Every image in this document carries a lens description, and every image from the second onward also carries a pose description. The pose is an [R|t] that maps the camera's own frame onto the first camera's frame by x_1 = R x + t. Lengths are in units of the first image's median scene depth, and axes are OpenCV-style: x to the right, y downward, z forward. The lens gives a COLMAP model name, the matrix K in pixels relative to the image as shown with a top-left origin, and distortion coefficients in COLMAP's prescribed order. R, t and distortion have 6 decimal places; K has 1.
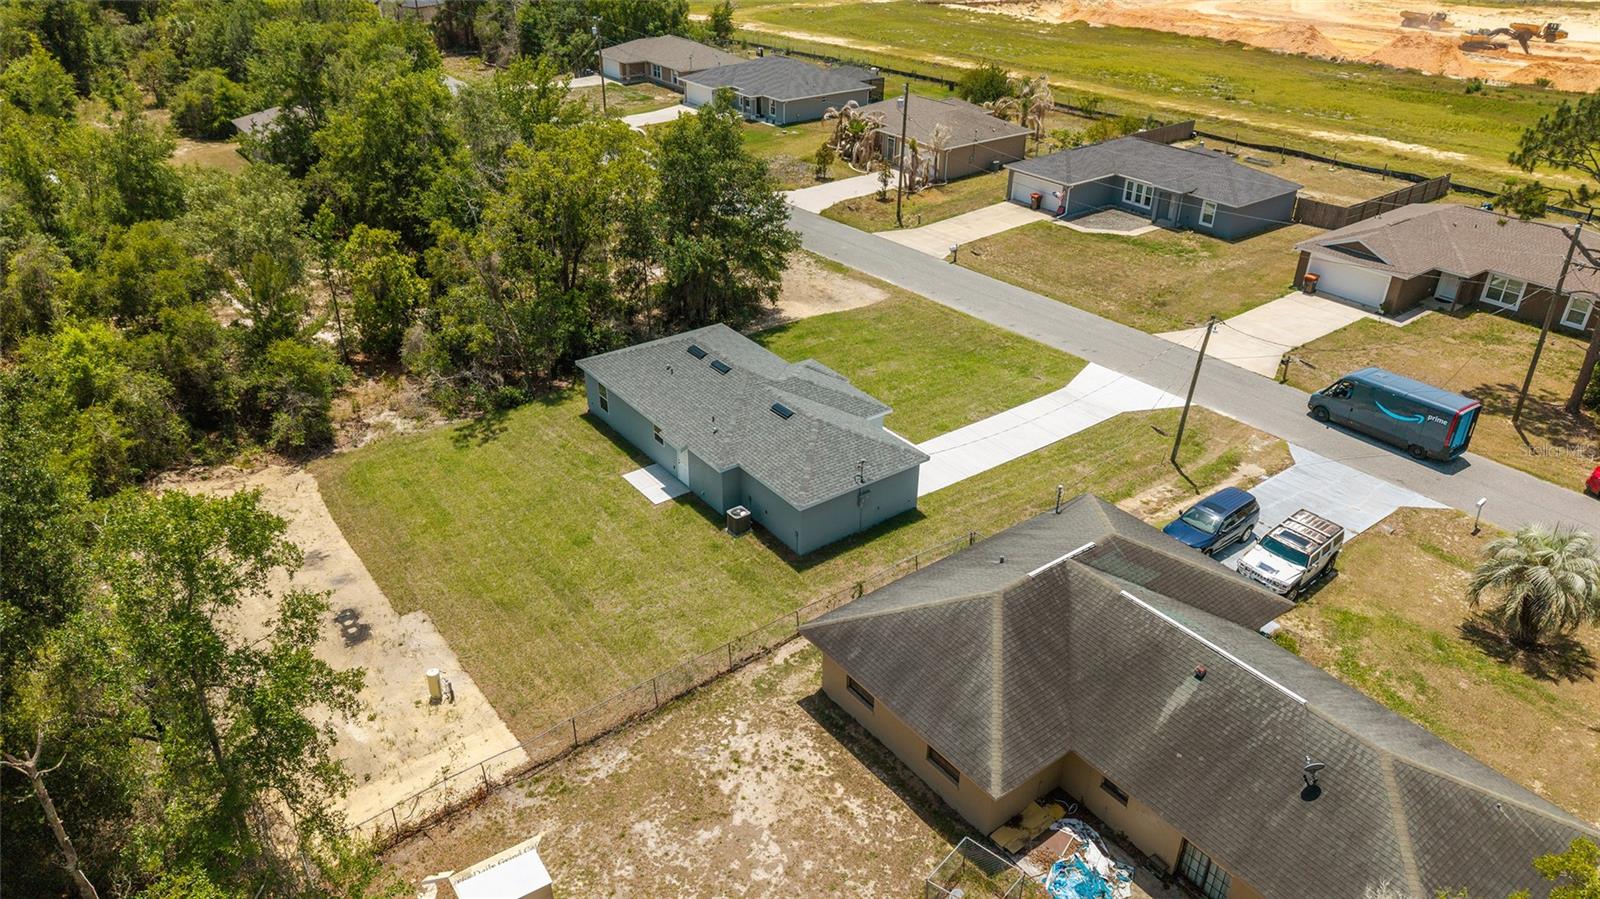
lens RADIAL K [[1067.6, 0, 801.7], [0, 1067.6, 457.4], [0, 0, 1]] dist [0.035580, -0.051873]
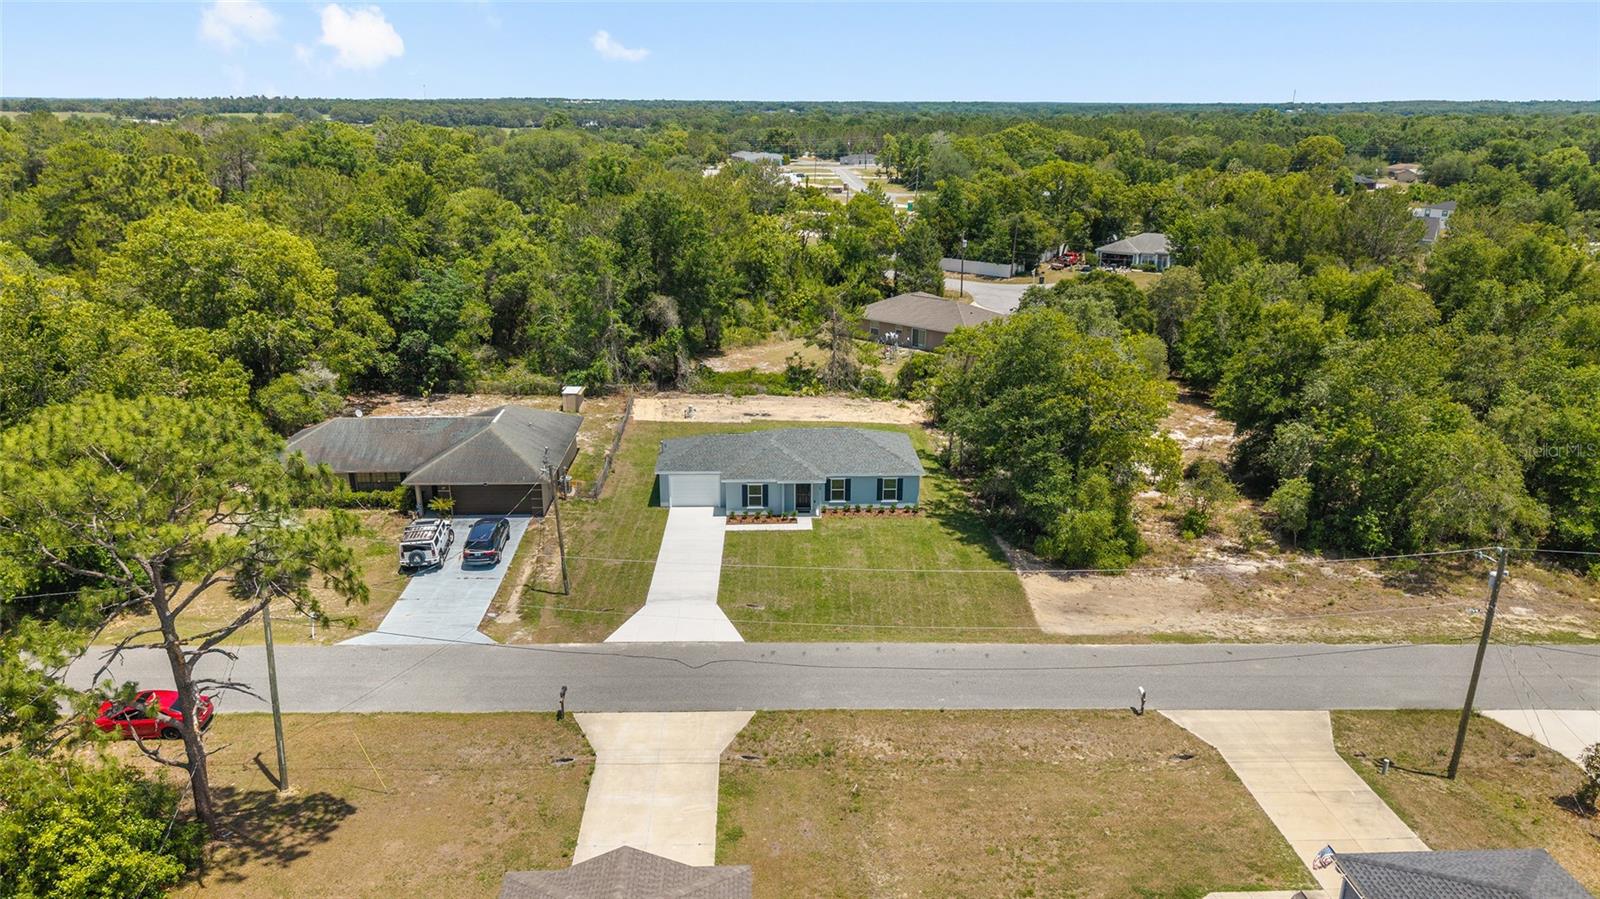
lens RADIAL K [[1067.6, 0, 801.7], [0, 1067.6, 457.4], [0, 0, 1]] dist [0.035580, -0.051873]
pose [[-0.568783, 0.246932, -0.784544, 0.773679], [-0.418404, 0.734355, 0.534473, -0.595948], [0.708112, 0.632256, -0.314371, 1.053623]]
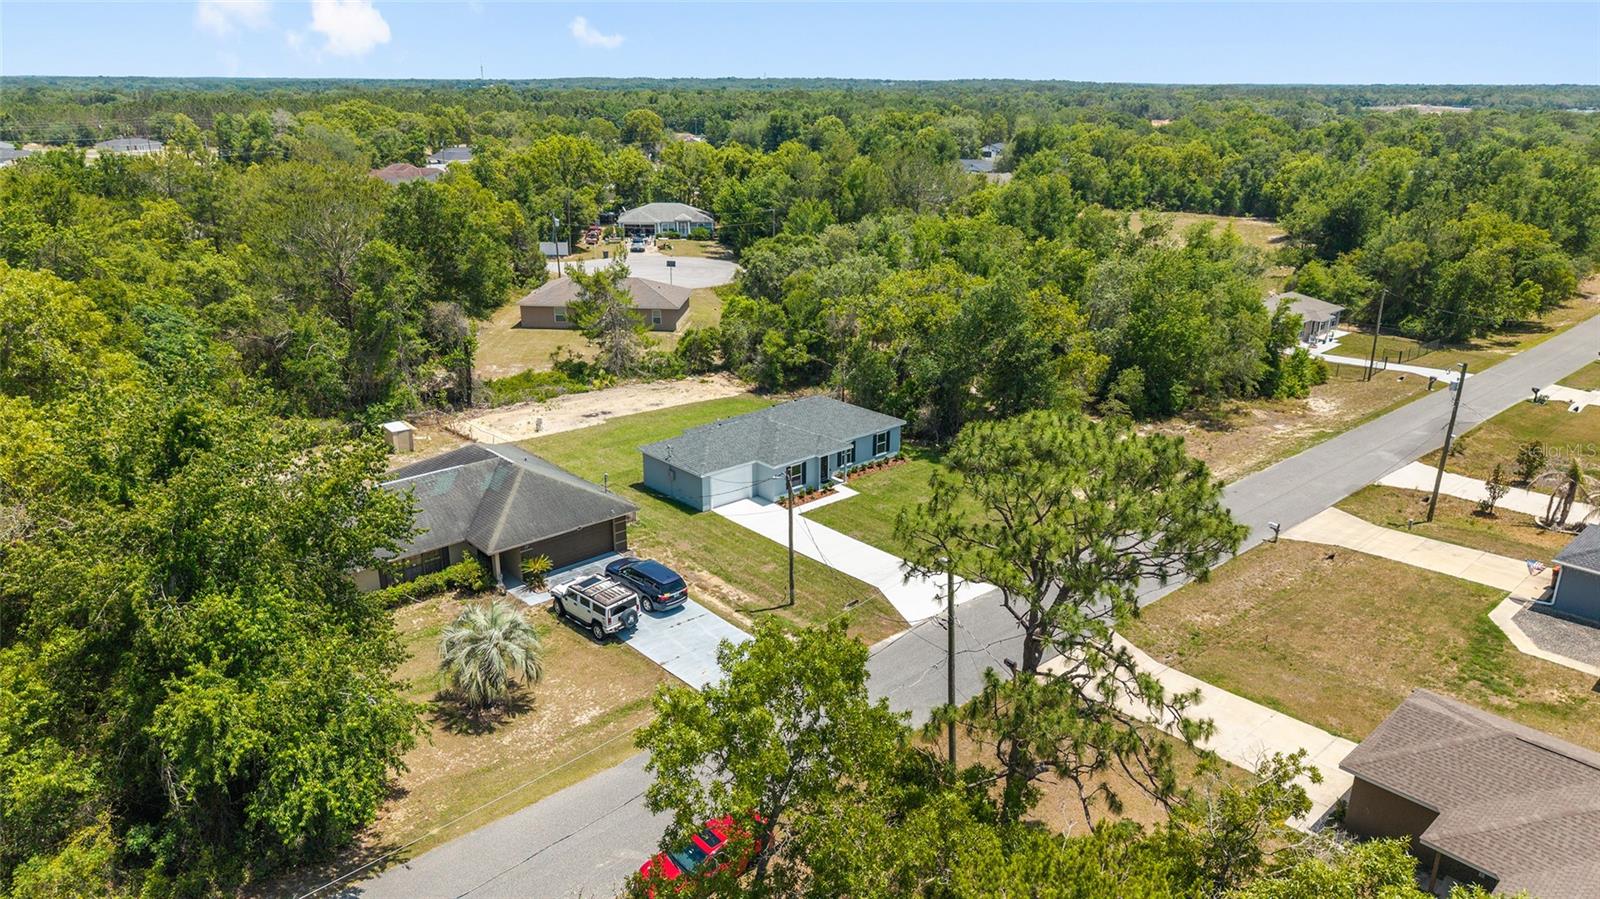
lens RADIAL K [[1067.6, 0, 801.7], [0, 1067.6, 457.4], [0, 0, 1]] dist [0.035580, -0.051873]
pose [[0.089586, 0.320192, -0.943107, 0.953332], [-0.499973, 0.833418, 0.235459, -0.274634], [0.861395, 0.450434, 0.234749, 0.505357]]
